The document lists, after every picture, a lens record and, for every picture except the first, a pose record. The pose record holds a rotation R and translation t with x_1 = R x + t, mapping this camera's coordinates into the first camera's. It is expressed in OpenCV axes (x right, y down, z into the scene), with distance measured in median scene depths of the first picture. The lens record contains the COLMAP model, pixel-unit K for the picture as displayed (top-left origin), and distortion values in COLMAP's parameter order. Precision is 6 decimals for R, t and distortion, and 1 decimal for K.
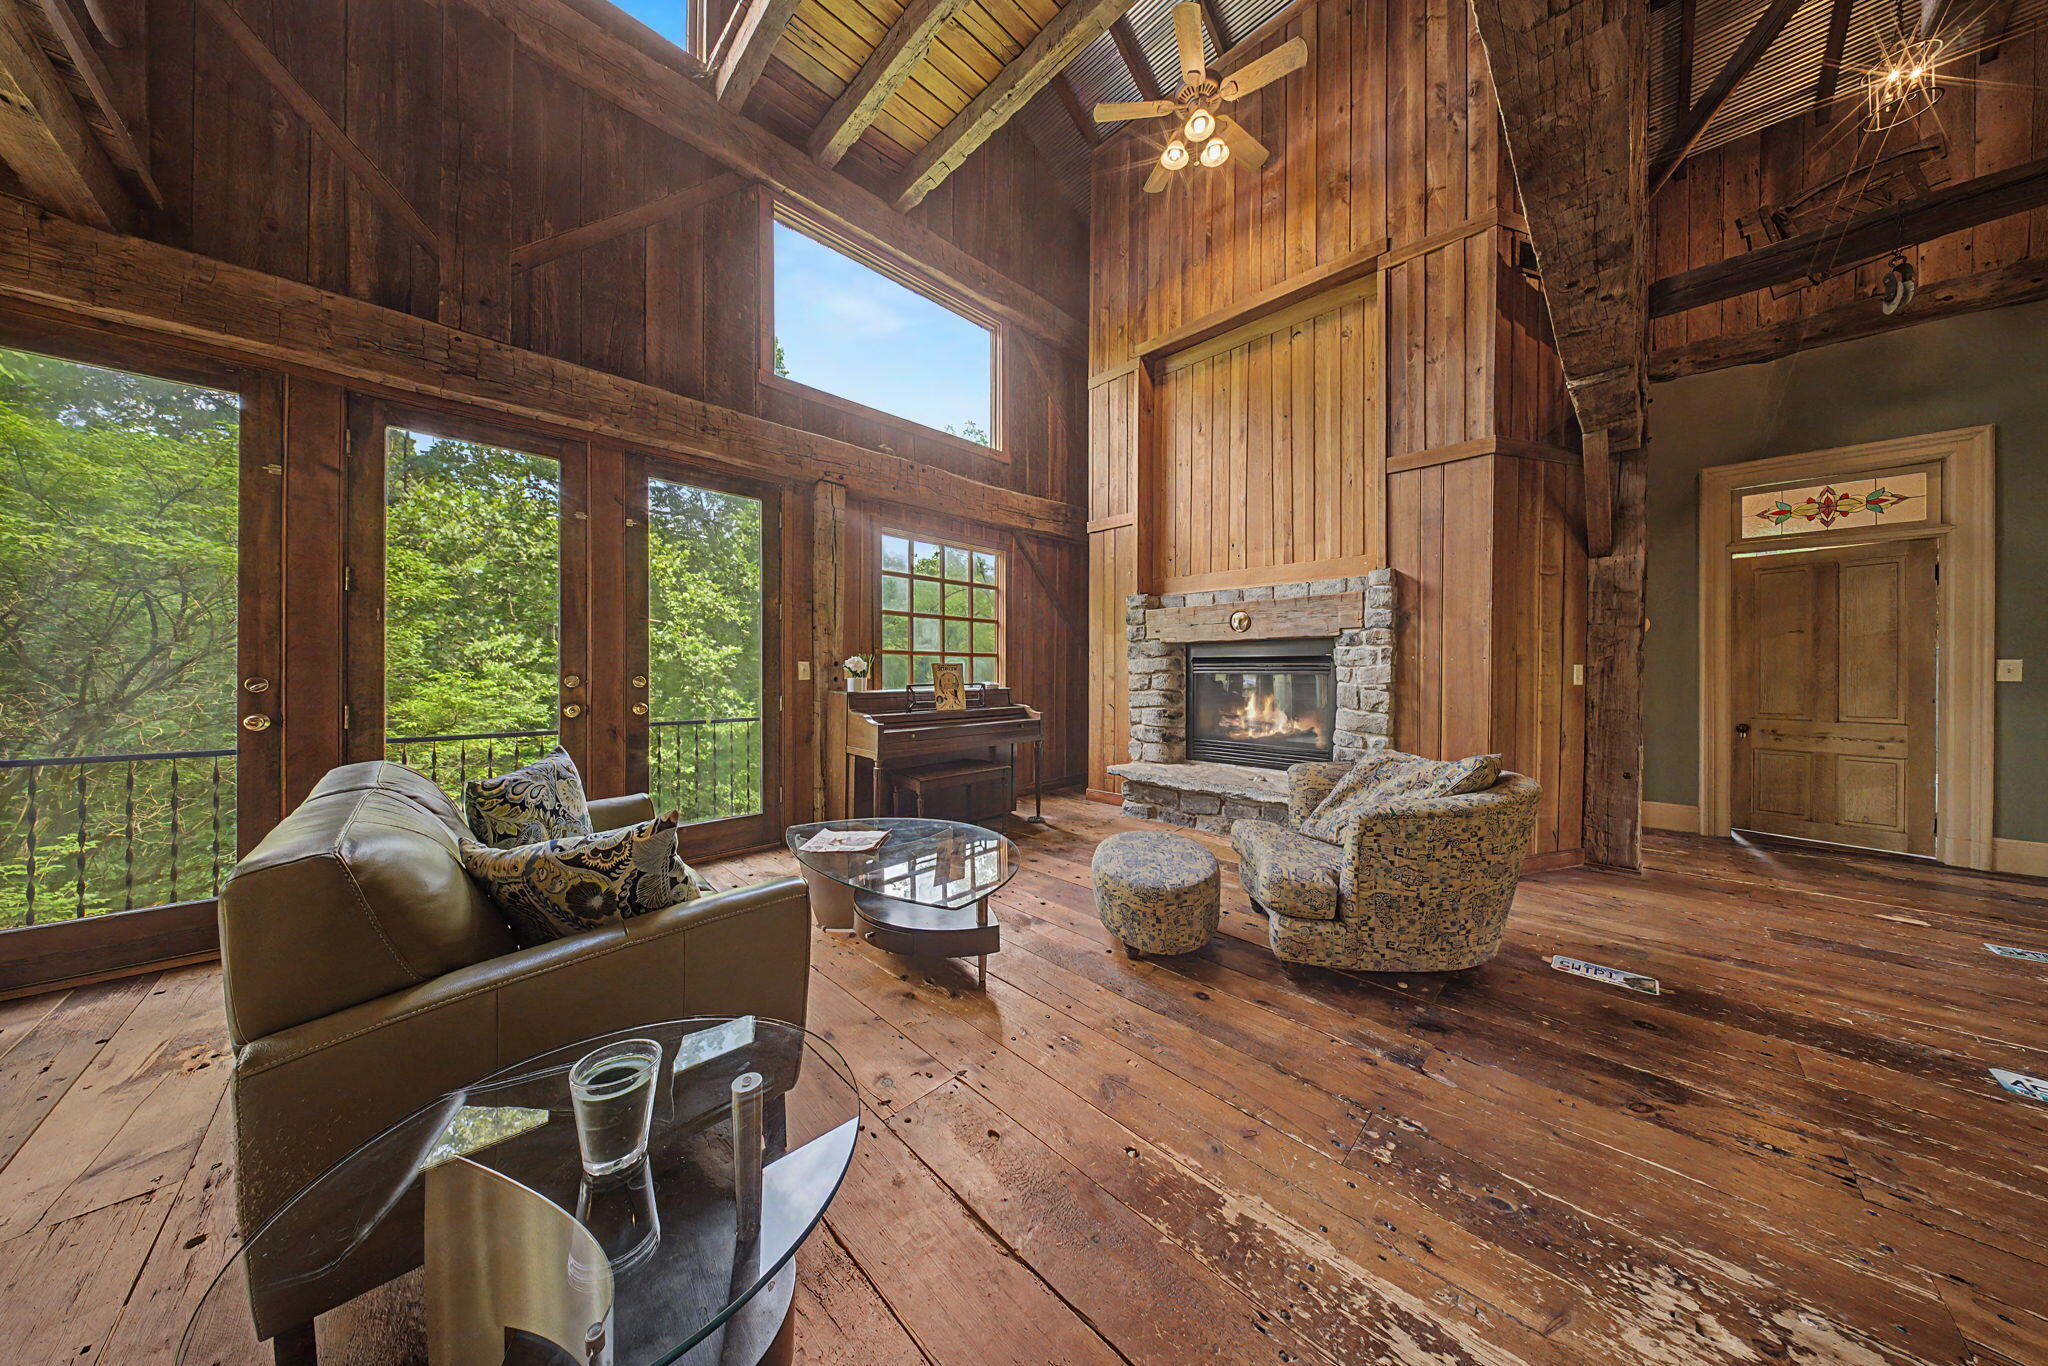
lens RADIAL K [[613.7, 0, 1033.9], [0, 613.7, 672.7], [0, 0, 1]] dist [0.001365, -0.002314]
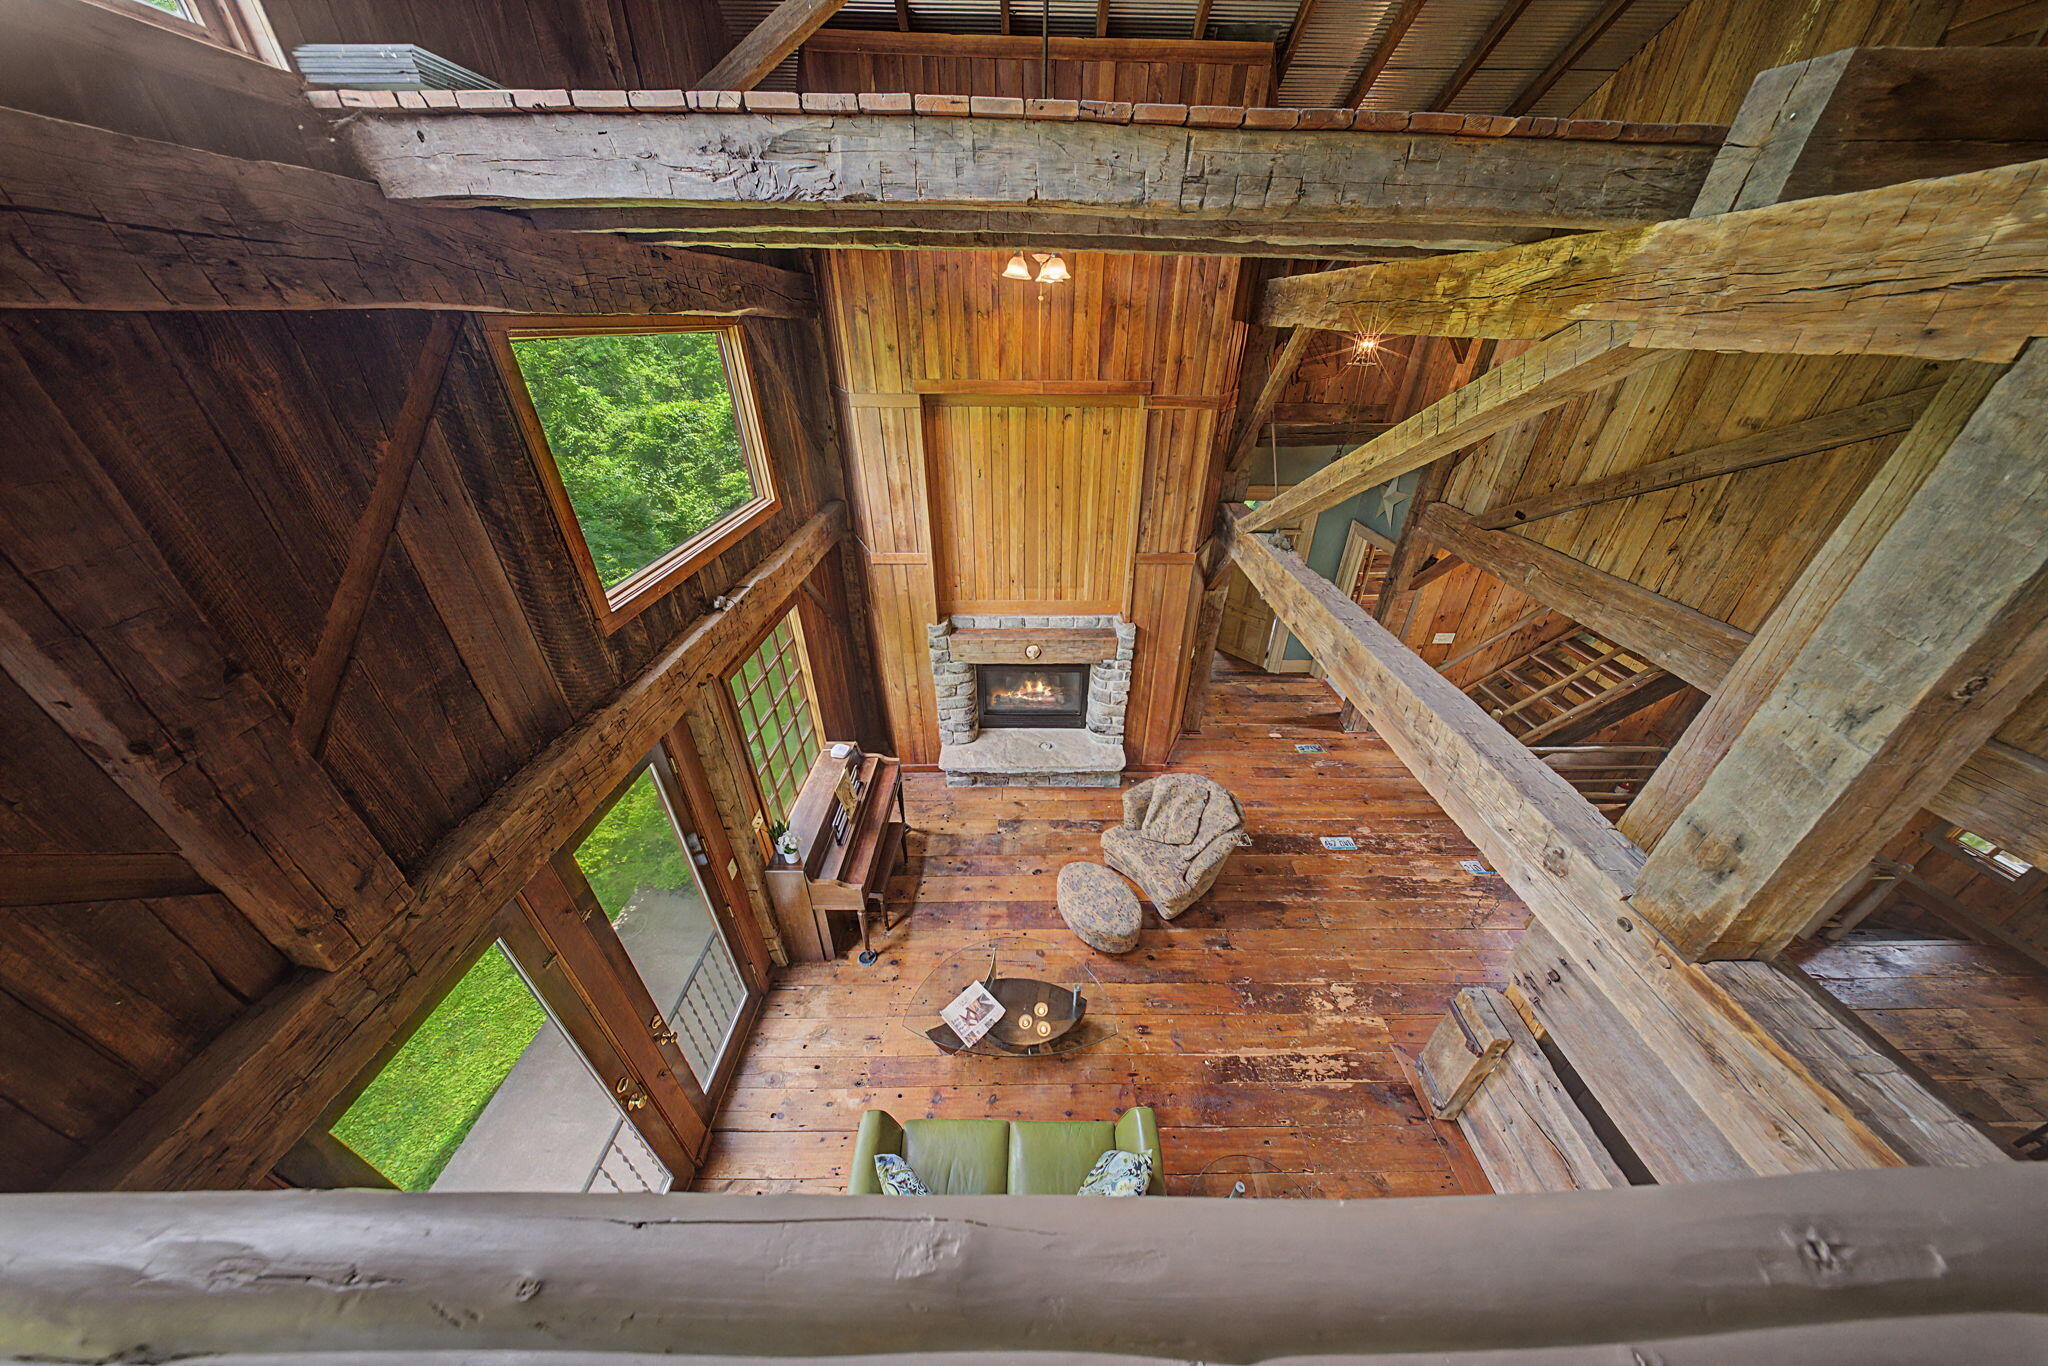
lens RADIAL K [[593.5, 0, 1049.1], [0, 593.5, 675.3], [0, 0, 1]] dist [0.000103, -0.000118]
pose [[0.697102, -0.350311, 0.625565, -0.487731], [-0.016513, 0.864433, 0.502477, -0.719321], [-0.716782, -0.360608, 0.596813, 0.189294]]
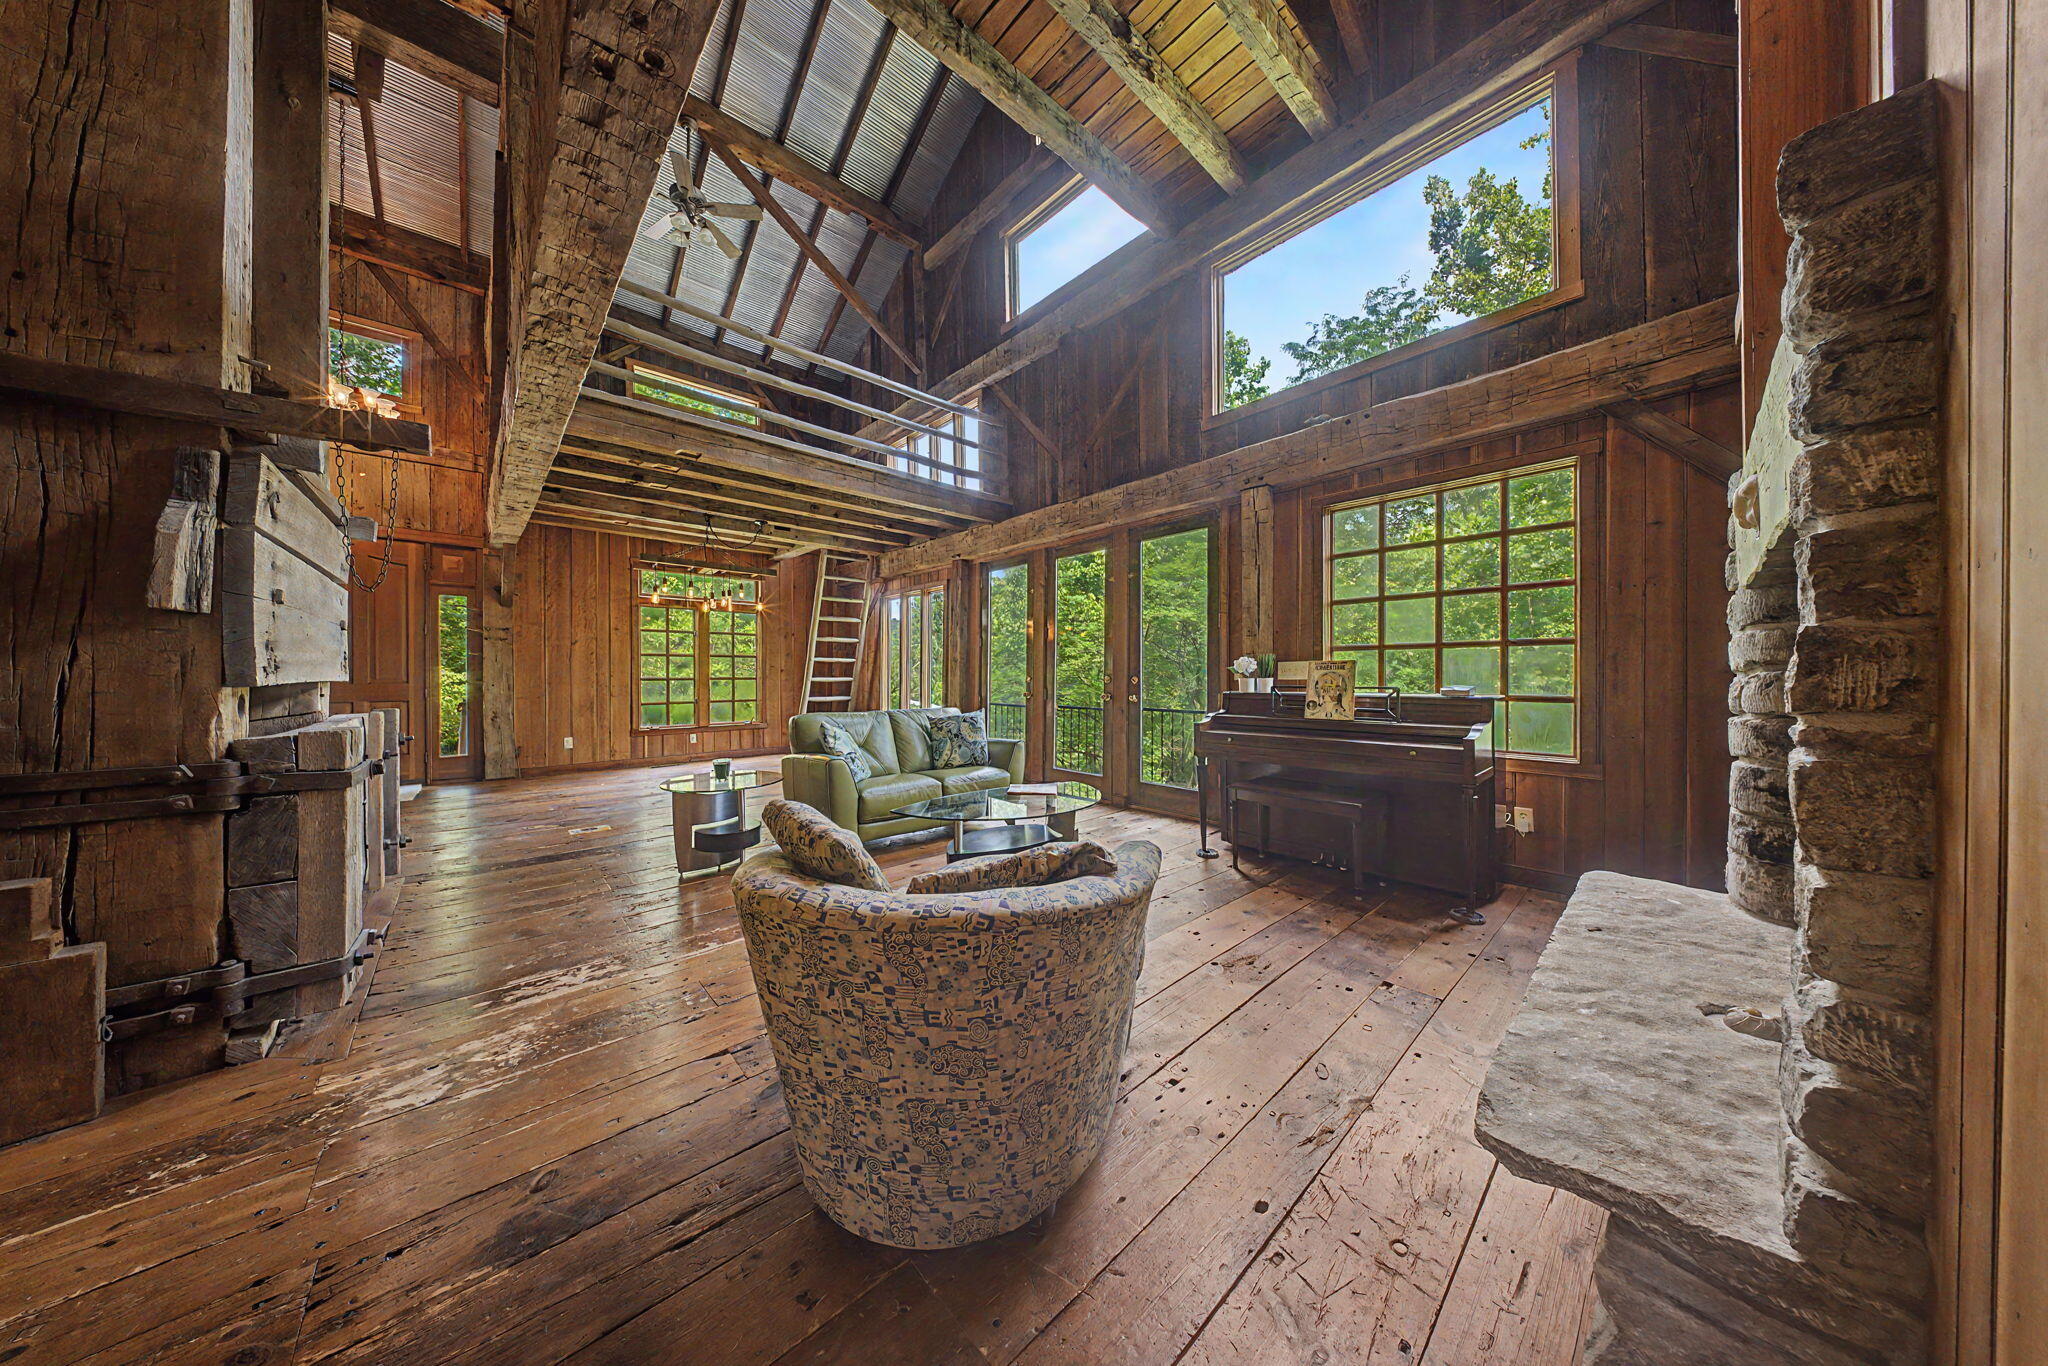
lens RADIAL K [[613.7, 0, 1033.9], [0, 613.7, 672.7], [0, 0, 1]] dist [0.001365, -0.002314]
pose [[-0.066863, -0.001054, -0.997762, 0.701654], [0.005845, 0.999982, -0.001448, -0.000892], [0.997745, -0.005929, -0.066856, 0.681254]]
